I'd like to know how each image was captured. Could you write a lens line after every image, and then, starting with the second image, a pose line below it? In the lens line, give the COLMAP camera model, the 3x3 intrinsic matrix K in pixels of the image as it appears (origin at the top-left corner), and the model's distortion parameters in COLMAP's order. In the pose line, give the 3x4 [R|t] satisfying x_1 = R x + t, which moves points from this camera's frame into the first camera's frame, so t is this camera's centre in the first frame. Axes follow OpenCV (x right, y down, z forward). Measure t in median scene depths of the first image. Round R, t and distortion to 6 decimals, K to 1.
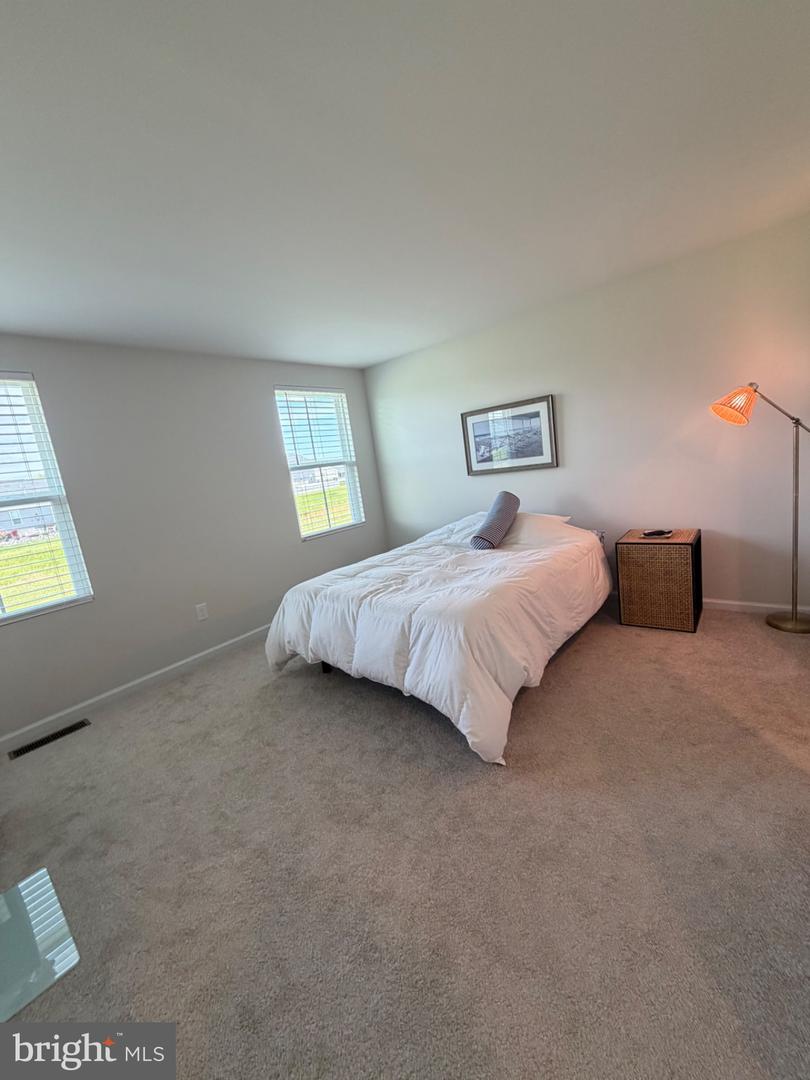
lens RADIAL K [[431.7, 0, 405.0], [0, 431.7, 537.3], [0, 0, 1]] dist [0.001847, 0.000593]
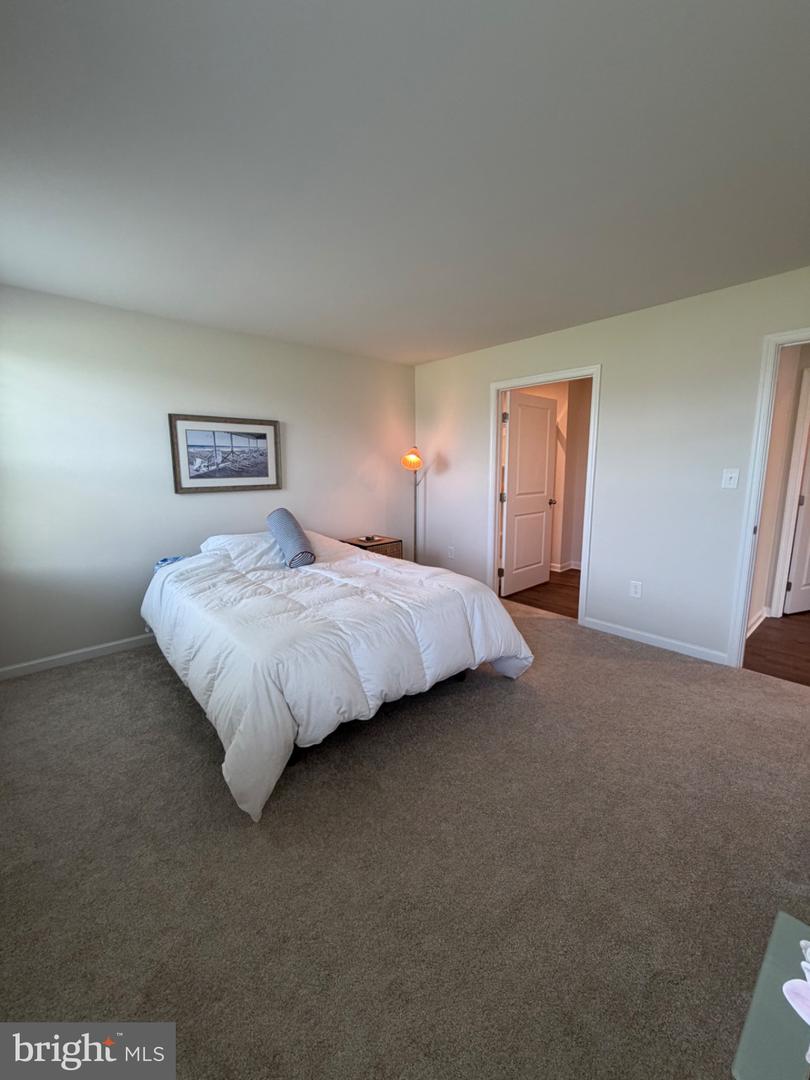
lens RADIAL K [[431.7, 0, 405.0], [0, 431.7, 537.3], [0, 0, 1]] dist [0.001847, 0.000593]
pose [[0.144819, -0.032943, 0.988910, -0.644994], [0.157843, 0.987416, 0.009778, -0.006905], [-0.976787, 0.154677, 0.148197, 0.550005]]
